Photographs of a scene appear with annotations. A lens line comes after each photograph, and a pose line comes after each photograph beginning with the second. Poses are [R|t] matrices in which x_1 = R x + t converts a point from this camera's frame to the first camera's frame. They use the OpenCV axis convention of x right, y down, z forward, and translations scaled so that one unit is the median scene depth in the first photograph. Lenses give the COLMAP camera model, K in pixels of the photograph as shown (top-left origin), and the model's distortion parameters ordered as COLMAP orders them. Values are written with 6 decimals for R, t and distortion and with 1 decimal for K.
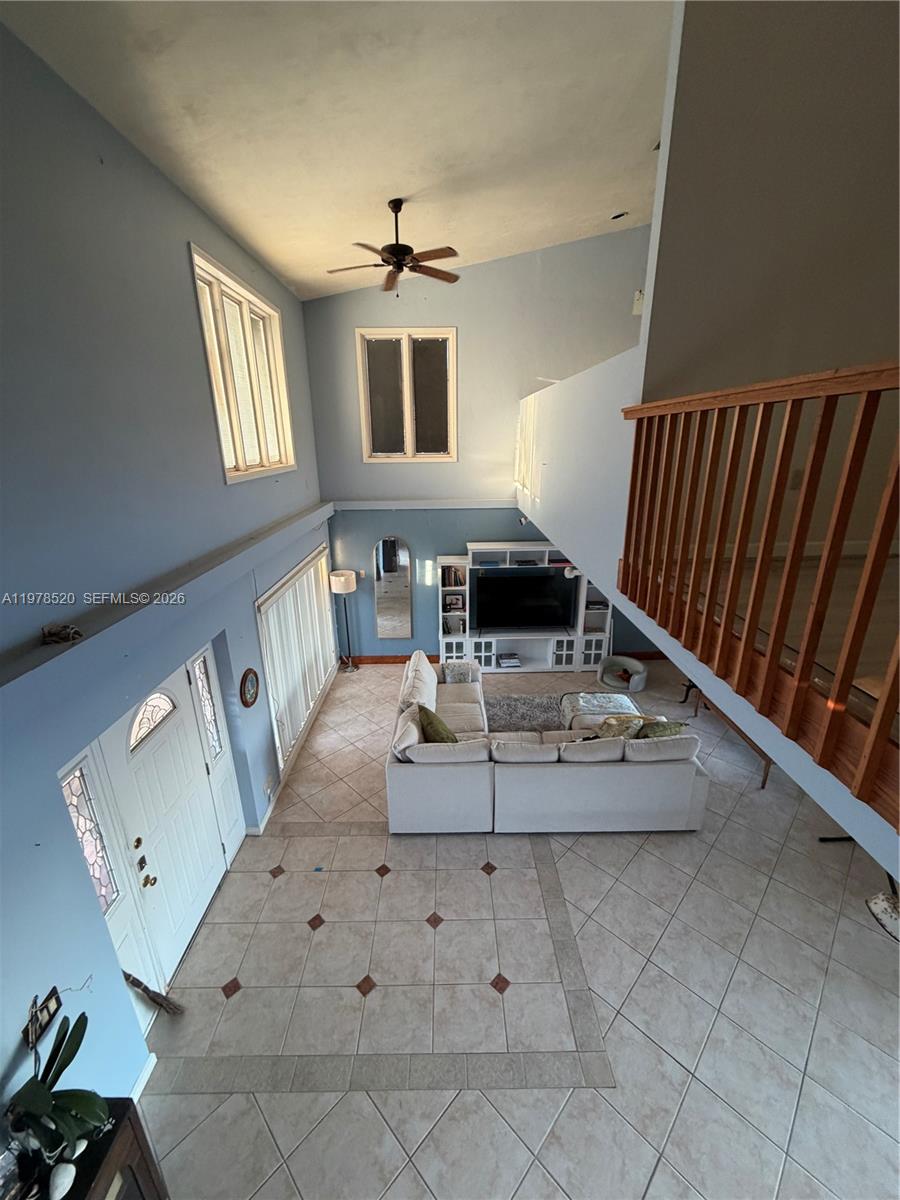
lens RADIAL K [[478.7, 0, 447.7], [0, 478.7, 595.5], [0, 0, 1]] dist [0.003189, -0.000039]
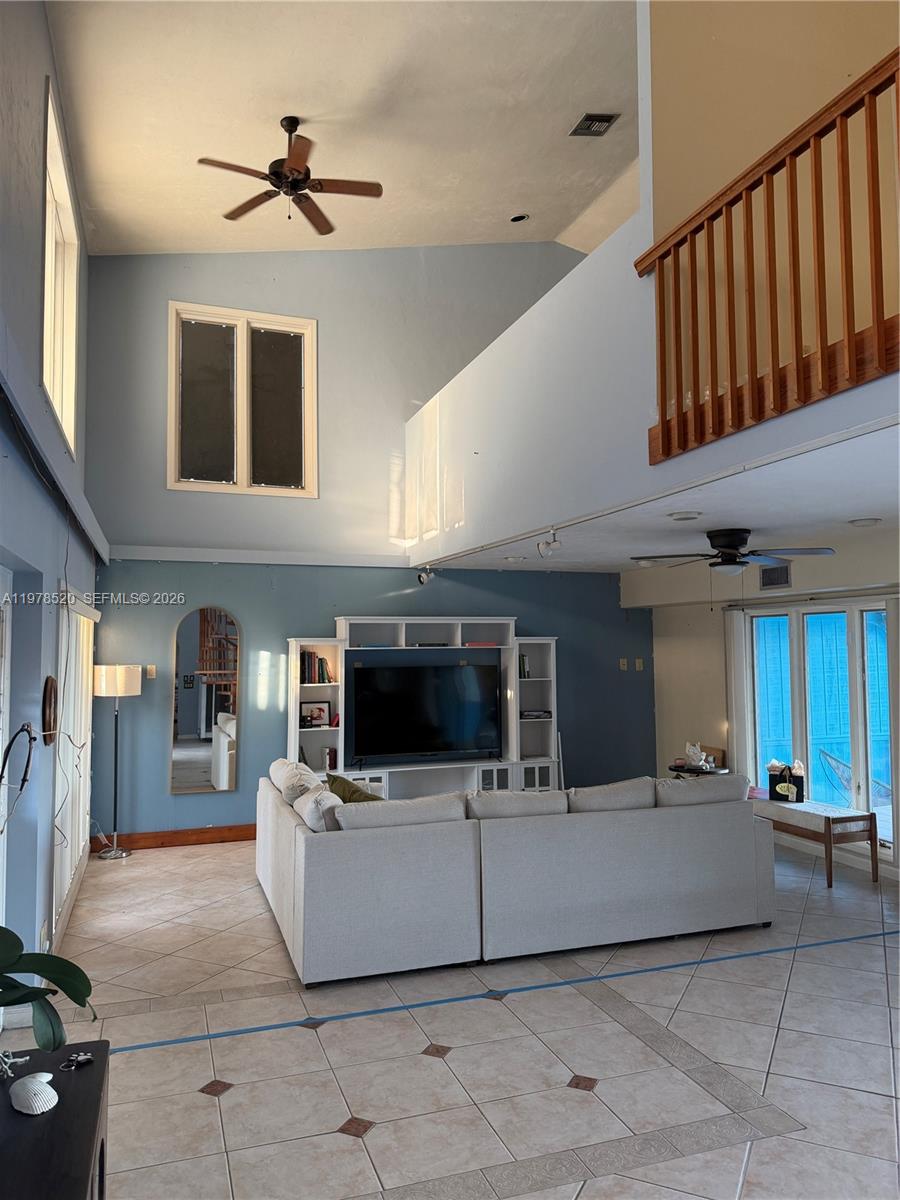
lens RADIAL K [[842.7, 0, 452.0], [0, 842.7, 596.7], [0, 0, 1]] dist [0.060127, -0.057185]
pose [[0.945597, 0.025711, 0.324322, -0.283192], [0.096668, 0.929647, -0.355545, 0.445668], [-0.310646, 0.367554, 0.876586, -0.053401]]
